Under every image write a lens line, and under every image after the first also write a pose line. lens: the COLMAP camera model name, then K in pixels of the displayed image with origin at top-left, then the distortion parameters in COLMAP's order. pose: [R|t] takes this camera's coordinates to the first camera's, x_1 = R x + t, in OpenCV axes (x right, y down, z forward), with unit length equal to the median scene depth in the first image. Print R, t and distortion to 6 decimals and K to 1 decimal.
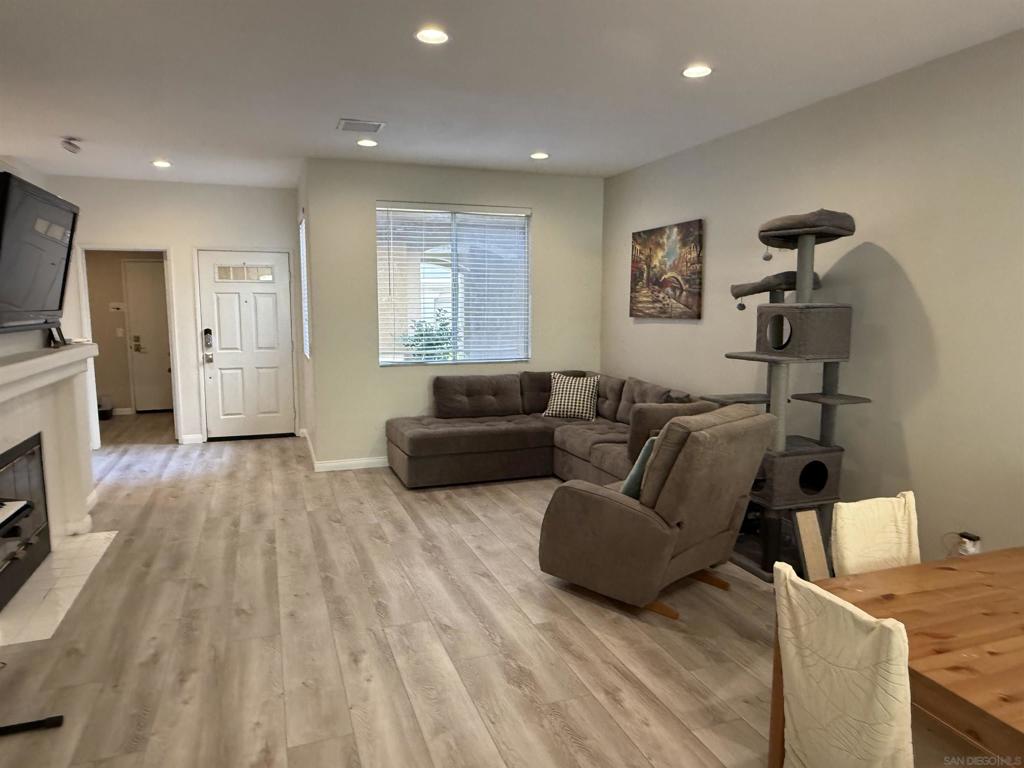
lens RADIAL K [[667.1, 0, 505.5], [0, 667.1, 383.9], [0, 0, 1]] dist [0.003058, -0.004780]
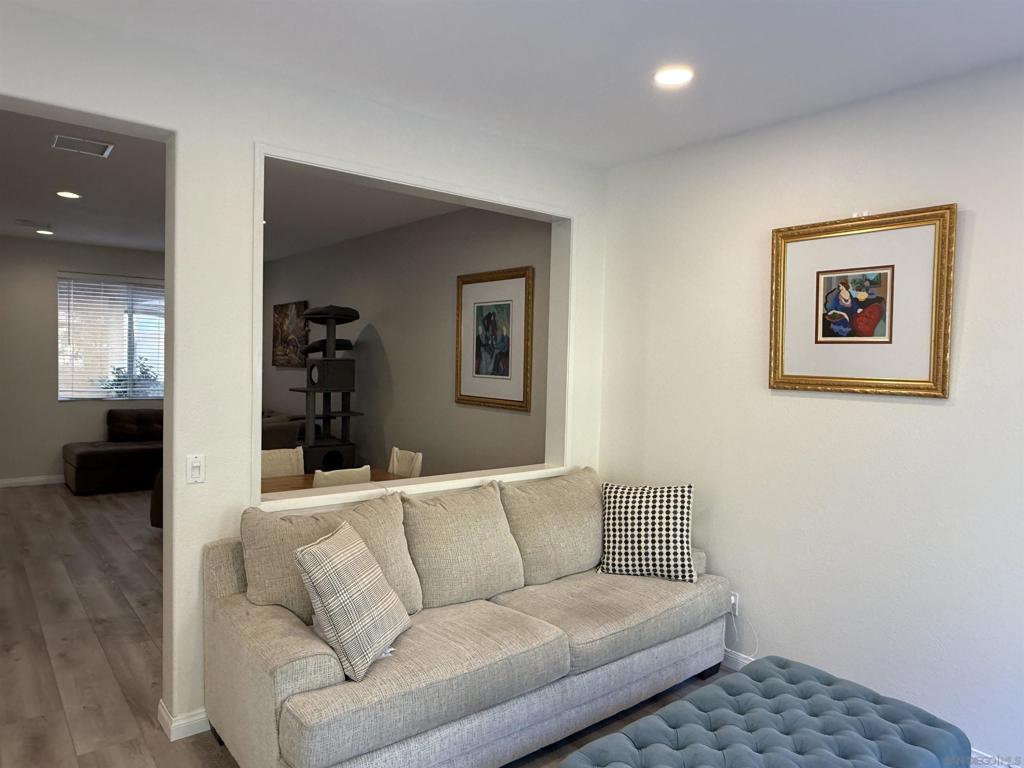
lens RADIAL K [[667.1, 0, 506.5], [0, 667.1, 387.7], [0, 0, 1]] dist [0.003058, -0.004780]
pose [[0.943899, 0.007711, 0.330145, 0.277419], [0.016457, 0.997387, -0.070347, 0.072239], [-0.329824, 0.071834, 0.941305, -0.657711]]
